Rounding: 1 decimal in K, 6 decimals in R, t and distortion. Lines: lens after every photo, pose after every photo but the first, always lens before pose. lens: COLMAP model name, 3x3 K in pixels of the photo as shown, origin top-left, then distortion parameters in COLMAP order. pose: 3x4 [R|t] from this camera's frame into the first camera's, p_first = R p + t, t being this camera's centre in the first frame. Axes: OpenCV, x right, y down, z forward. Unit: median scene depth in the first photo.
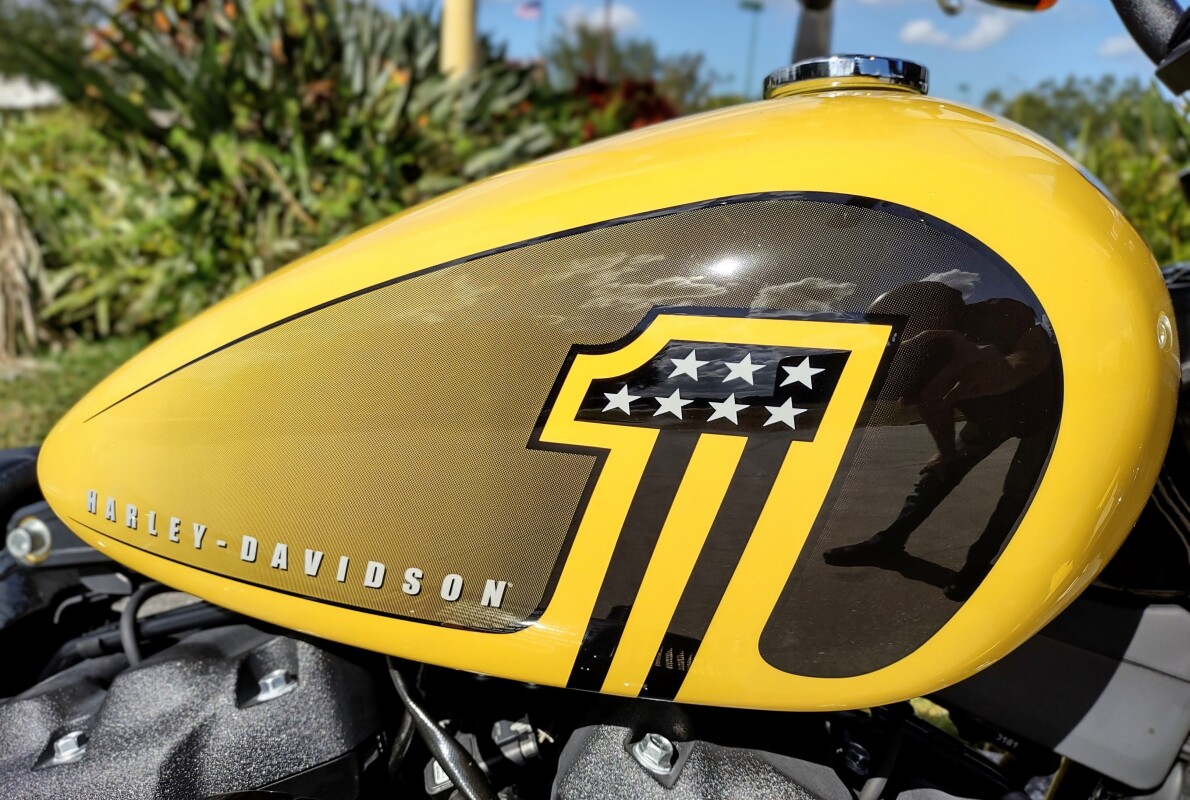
lens RADIAL K [[951.4, 0, 595.0], [0, 951.4, 400.0], [0, 0, 1]] dist [-0.000637, -0.001418]
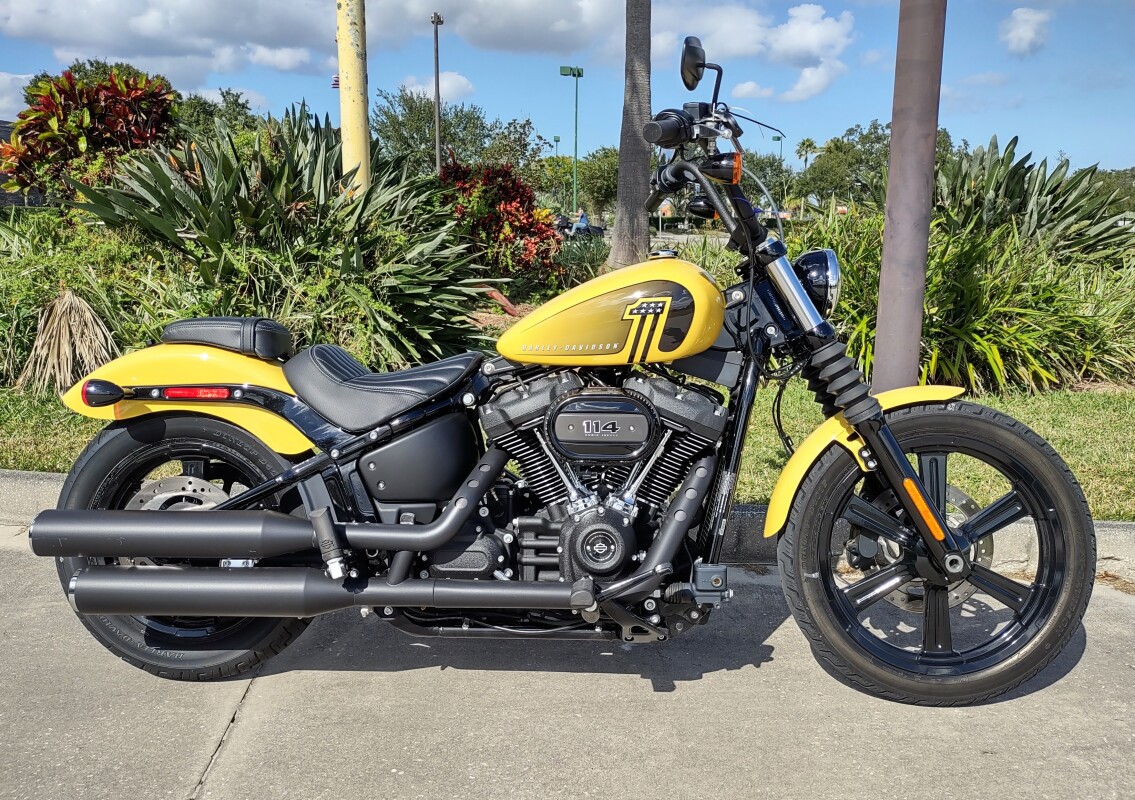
lens RADIAL K [[944.8, 0, 567.5], [0, 944.8, 400.0], [0, 0, 1]] dist [0.017293, -0.003107]
pose [[0.988010, -0.086663, 0.127775, -1.331879], [0.094212, 0.994073, -0.054258, 0.924803], [-0.122315, 0.065646, 0.990318, -5.450229]]
